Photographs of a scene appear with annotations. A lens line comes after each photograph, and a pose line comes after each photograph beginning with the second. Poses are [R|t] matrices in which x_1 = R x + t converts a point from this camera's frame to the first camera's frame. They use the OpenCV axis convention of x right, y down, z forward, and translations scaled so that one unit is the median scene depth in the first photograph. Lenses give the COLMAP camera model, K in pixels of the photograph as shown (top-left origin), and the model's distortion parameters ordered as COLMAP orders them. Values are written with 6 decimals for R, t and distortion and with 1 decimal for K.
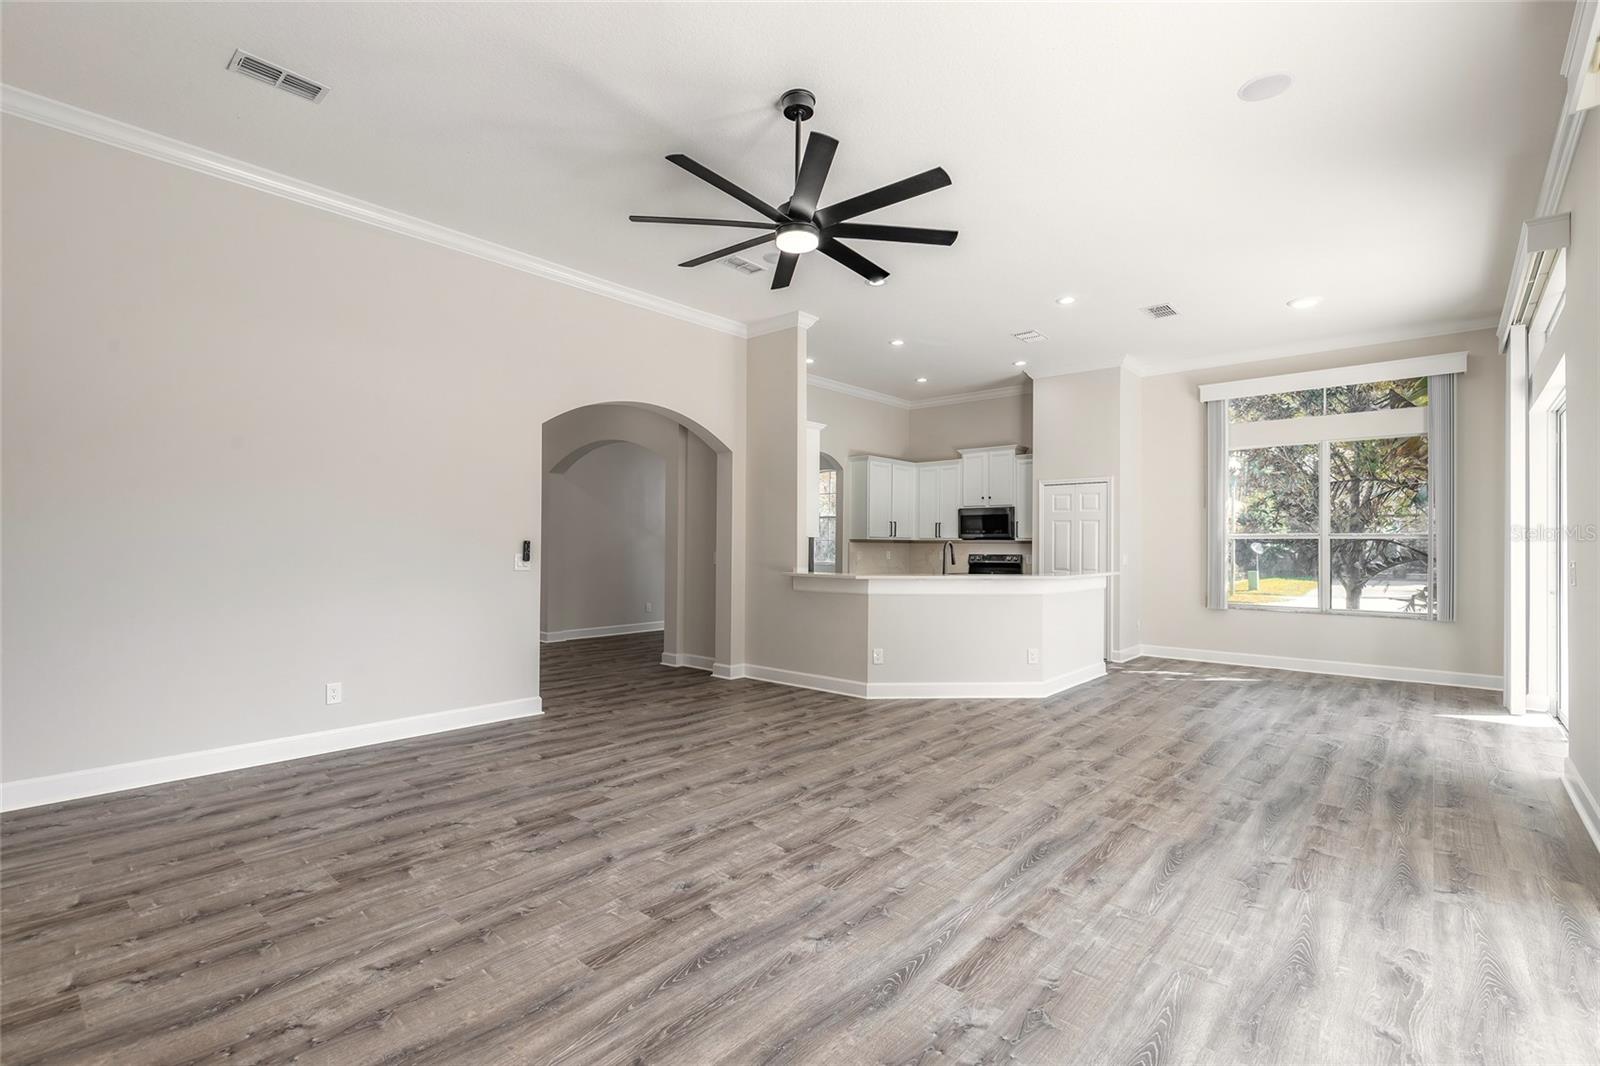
lens RADIAL K [[727.7, 0, 787.4], [0, 727.7, 536.2], [0, 0, 1]] dist [0.001620, 0.000351]
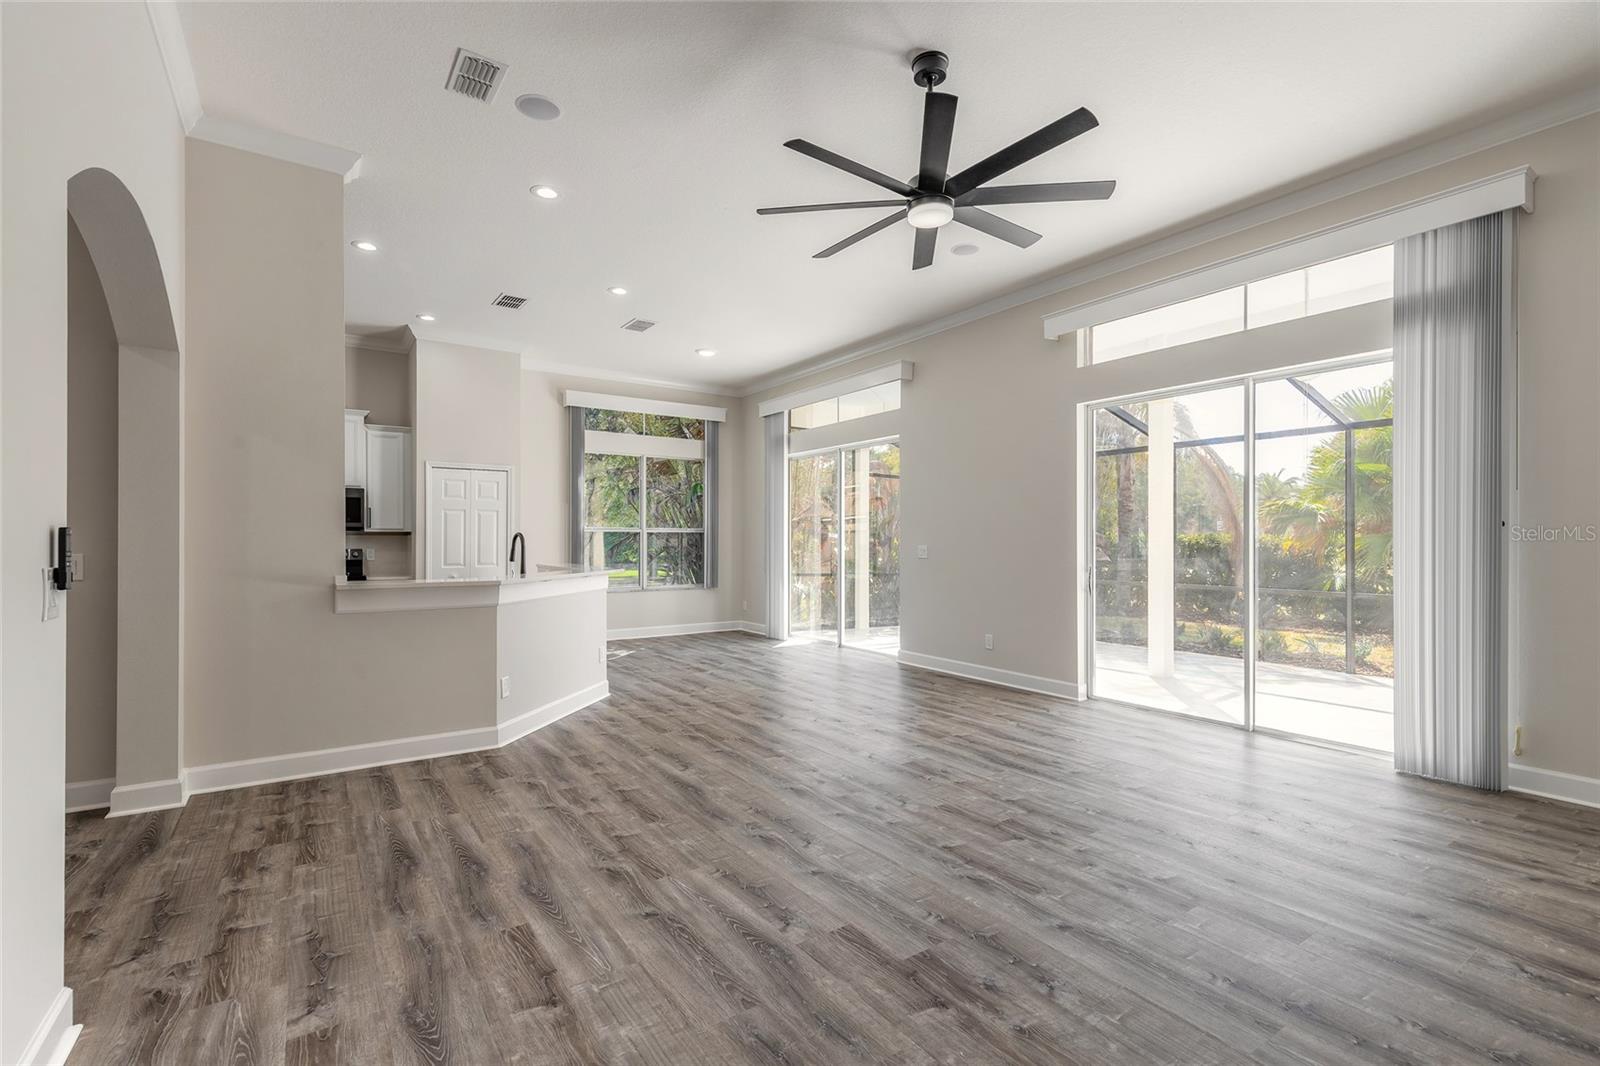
lens RADIAL K [[727.7, 0, 795.1], [0, 727.7, 540.5], [0, 0, 1]] dist [0.001620, 0.000351]
pose [[0.235915, -0.006841, 0.971750, -0.788071], [-0.014336, 0.999842, 0.010519, 0.002873], [-0.971668, -0.016413, 0.235780, 0.787055]]
